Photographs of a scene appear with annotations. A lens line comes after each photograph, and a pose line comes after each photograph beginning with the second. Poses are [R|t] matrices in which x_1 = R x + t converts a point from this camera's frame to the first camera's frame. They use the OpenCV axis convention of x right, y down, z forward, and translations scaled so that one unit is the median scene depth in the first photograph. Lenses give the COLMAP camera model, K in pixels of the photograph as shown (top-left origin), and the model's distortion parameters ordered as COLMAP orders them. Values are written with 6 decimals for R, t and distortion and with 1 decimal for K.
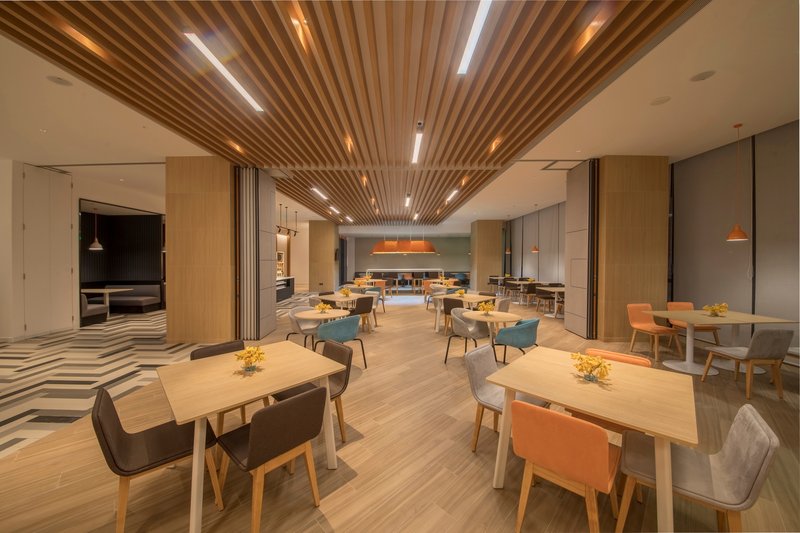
lens RADIAL K [[280.1, 0, 399.8], [0, 280.1, 269.0], [0, 0, 1]] dist [-0.006823, -0.000097]
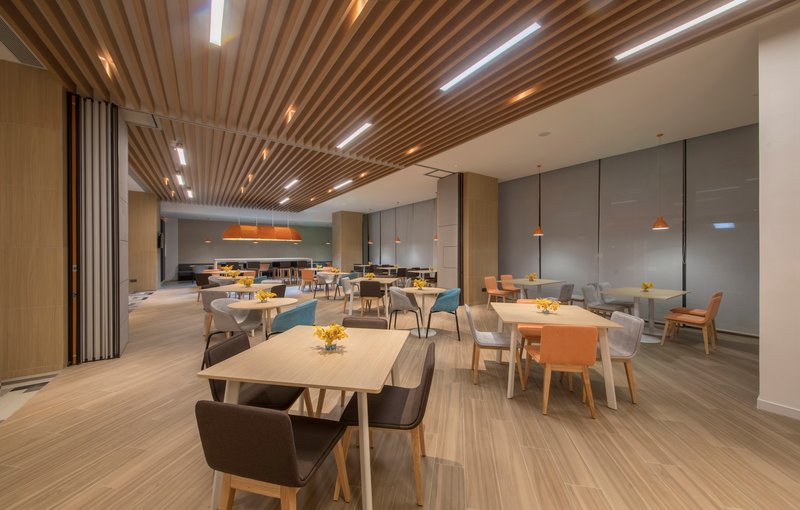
lens RADIAL K [[283.9, 0, 399.1], [0, 283.9, 252.6], [0, 0, 1]] dist [0.001207, -0.000168]
pose [[0.821457, 0.003831, 0.570257, -0.305909], [0.014749, 0.999500, -0.027961, 0.026376], [-0.570079, 0.031379, 0.820990, 0.036498]]
